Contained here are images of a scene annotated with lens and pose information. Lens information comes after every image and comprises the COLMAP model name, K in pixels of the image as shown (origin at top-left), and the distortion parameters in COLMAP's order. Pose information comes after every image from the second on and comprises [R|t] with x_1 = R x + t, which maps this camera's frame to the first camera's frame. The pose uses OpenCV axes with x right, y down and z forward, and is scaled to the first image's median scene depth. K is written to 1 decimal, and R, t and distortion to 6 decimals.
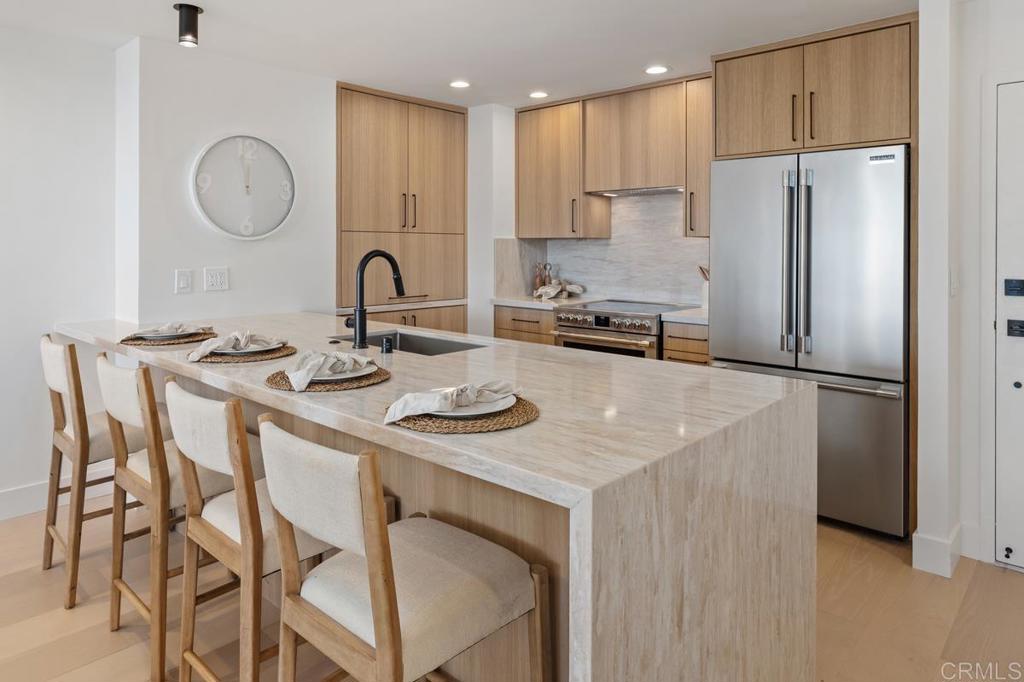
lens RADIAL K [[645.1, 0, 512.8], [0, 645.1, 250.0], [0, 0, 1]] dist [0.001453, 0.000581]
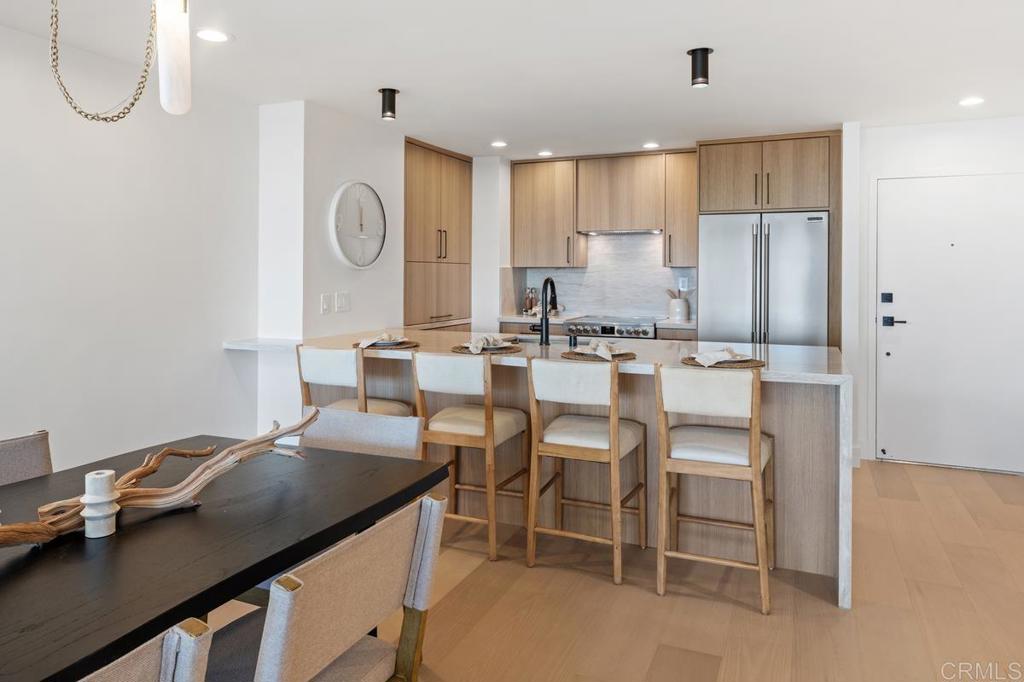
lens RADIAL K [[680.9, 0, 510.6], [0, 680.9, 279.4], [0, 0, 1]] dist [0.001484, 0.000670]
pose [[0.946745, -0.004407, 0.321954, -0.563447], [0.002907, 0.999983, 0.005142, -0.002366], [-0.321971, -0.003933, 0.946741, -0.295994]]
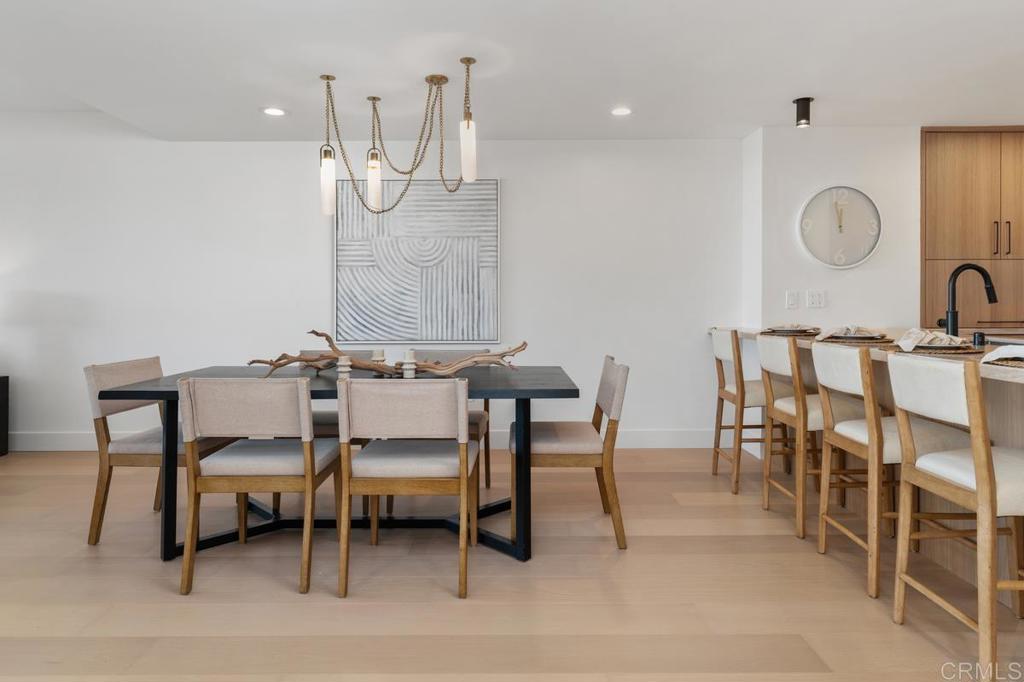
lens RADIAL K [[615.5, 0, 510.9], [0, 615.5, 307.1], [0, 0, 1]] dist [0.003108, 0.000816]
pose [[0.673844, 0.001470, -0.738872, 0.047161], [0.003381, 0.999981, 0.005074, 0.051974], [0.738866, -0.005917, 0.673826, -0.295687]]
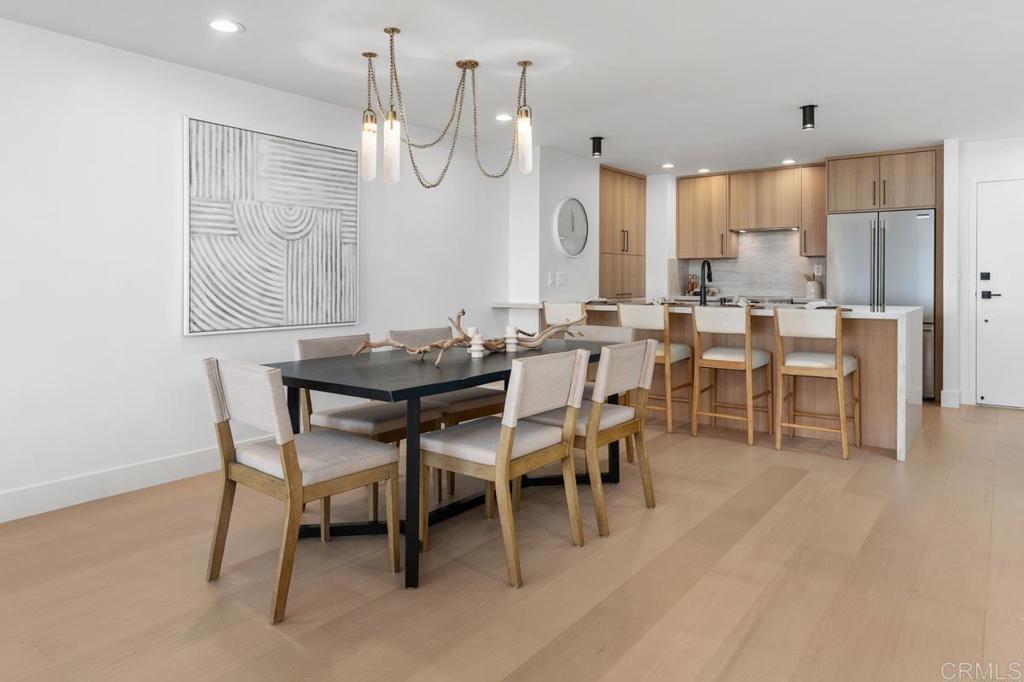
lens RADIAL K [[657.5, 0, 513.7], [0, 657.5, 285.1], [0, 0, 1]] dist [-0.000993, 0.000103]
pose [[0.995353, -0.005557, 0.096128, -0.754324], [0.005138, 0.999976, 0.004603, 0.051659], [-0.096152, -0.004087, 0.995358, -0.780299]]
